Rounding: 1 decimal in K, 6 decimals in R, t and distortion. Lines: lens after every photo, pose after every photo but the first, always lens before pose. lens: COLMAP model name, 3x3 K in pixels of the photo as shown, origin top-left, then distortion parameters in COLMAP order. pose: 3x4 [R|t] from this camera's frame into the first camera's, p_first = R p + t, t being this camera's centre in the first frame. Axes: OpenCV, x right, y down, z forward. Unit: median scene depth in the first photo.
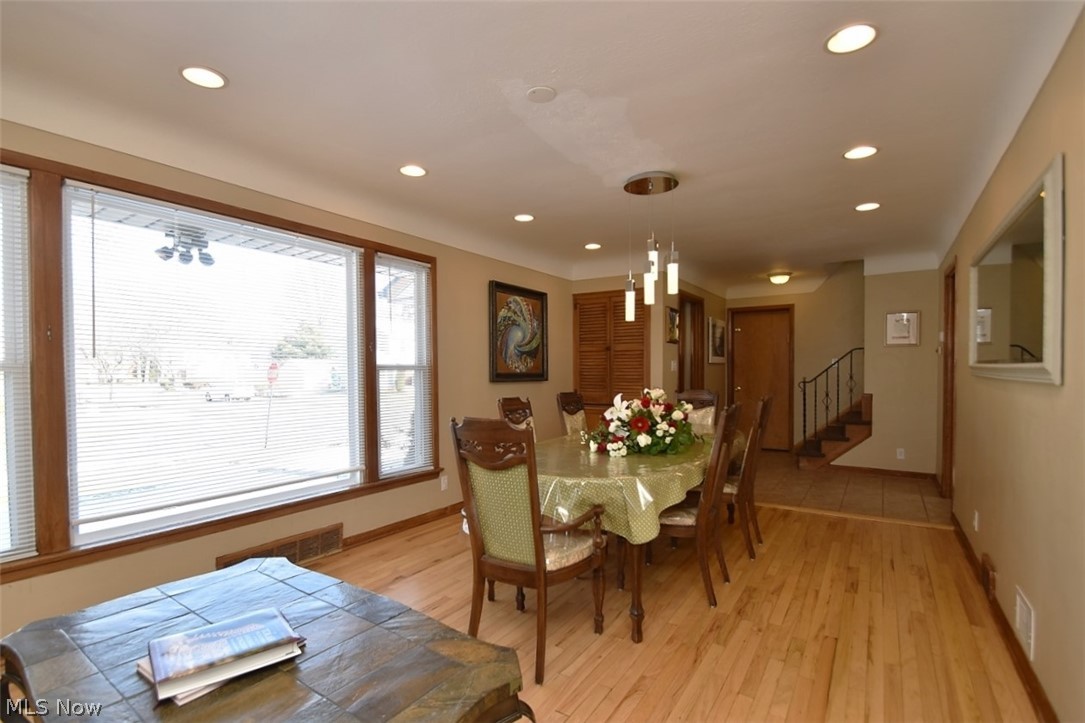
lens RADIAL K [[520.8, 0, 528.0], [0, 520.8, 376.4], [0, 0, 1]] dist [0.000423, -0.010537]
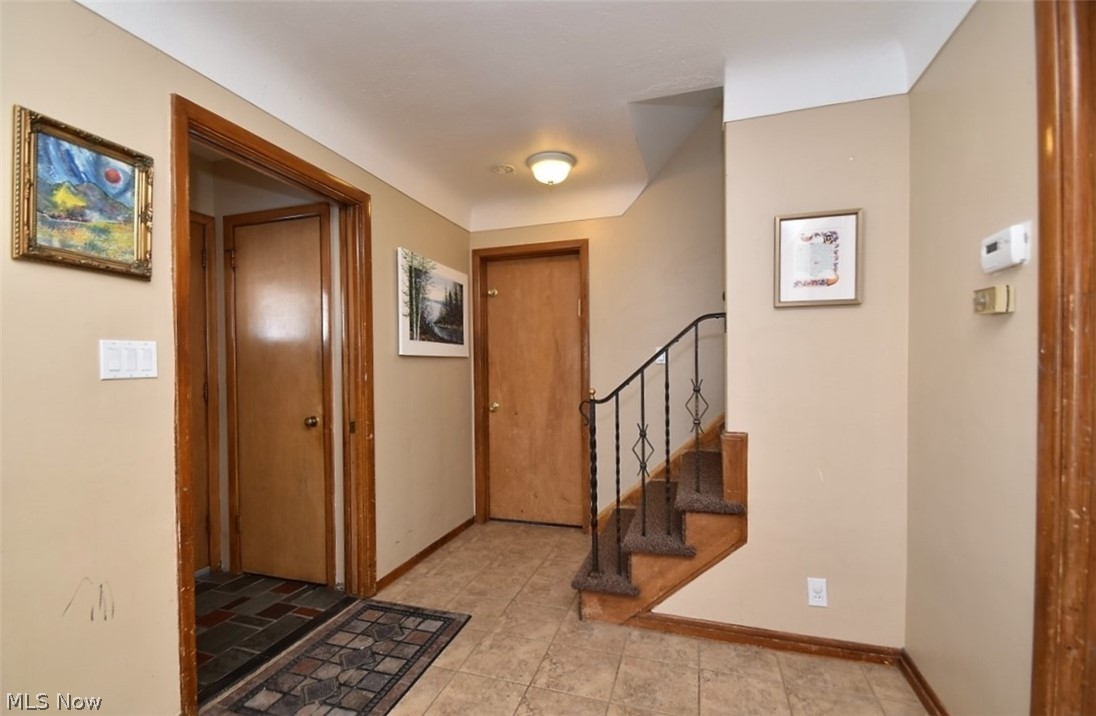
lens RADIAL K [[489.2, 0, 545.1], [0, 489.2, 368.8], [0, 0, 1]] dist [-0.003041, -0.000660]
pose [[0.958539, -0.001820, 0.284955, 0.472800], [0.006923, 0.999833, -0.016900, -0.009499], [-0.284877, 0.018172, 0.958392, 0.789393]]
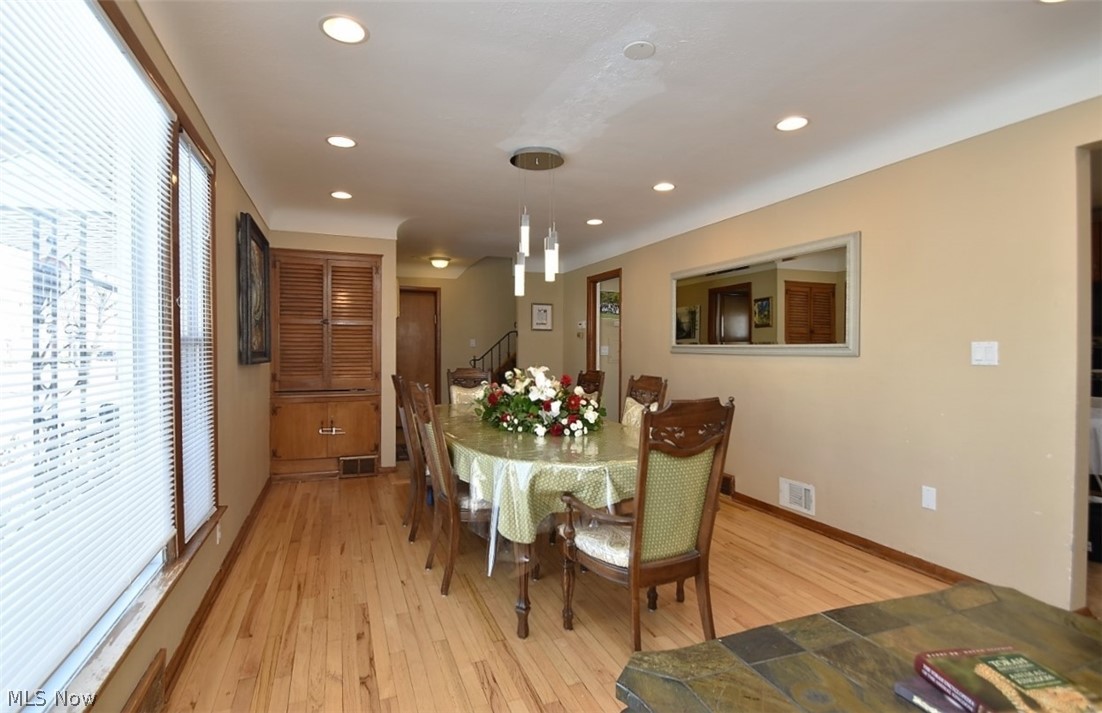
lens RADIAL K [[535.0, 0, 551.9], [0, 535.0, 349.4], [0, 0, 1]] dist [-0.002426, -0.008522]
pose [[0.559191, 0.003306, 0.829033, -0.386278], [0.009013, 0.999909, -0.010067, 0.001151], [-0.828990, 0.013102, 0.559110, 0.272375]]
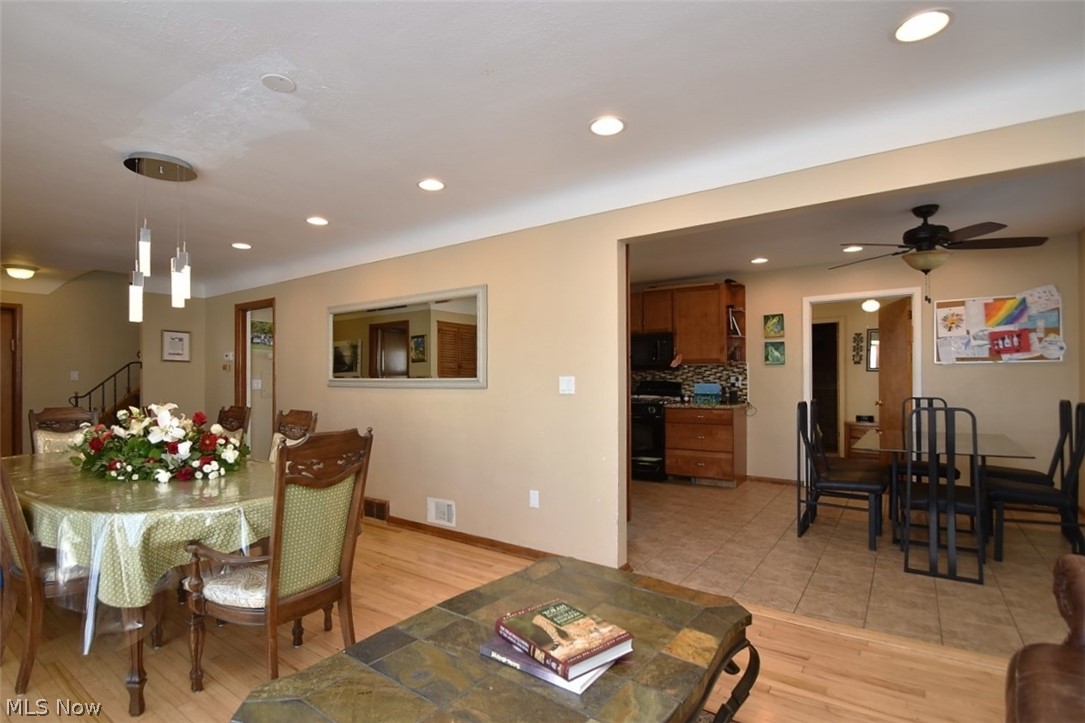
lens RADIAL K [[520.8, 0, 525.4], [0, 520.8, 377.7], [0, 0, 1]] dist [0.000423, -0.010537]
pose [[0.030921, 0.010606, 0.999466, -0.397757], [0.017600, 0.999783, -0.011154, 0.000576], [-0.999367, 0.017936, 0.030728, 0.246590]]
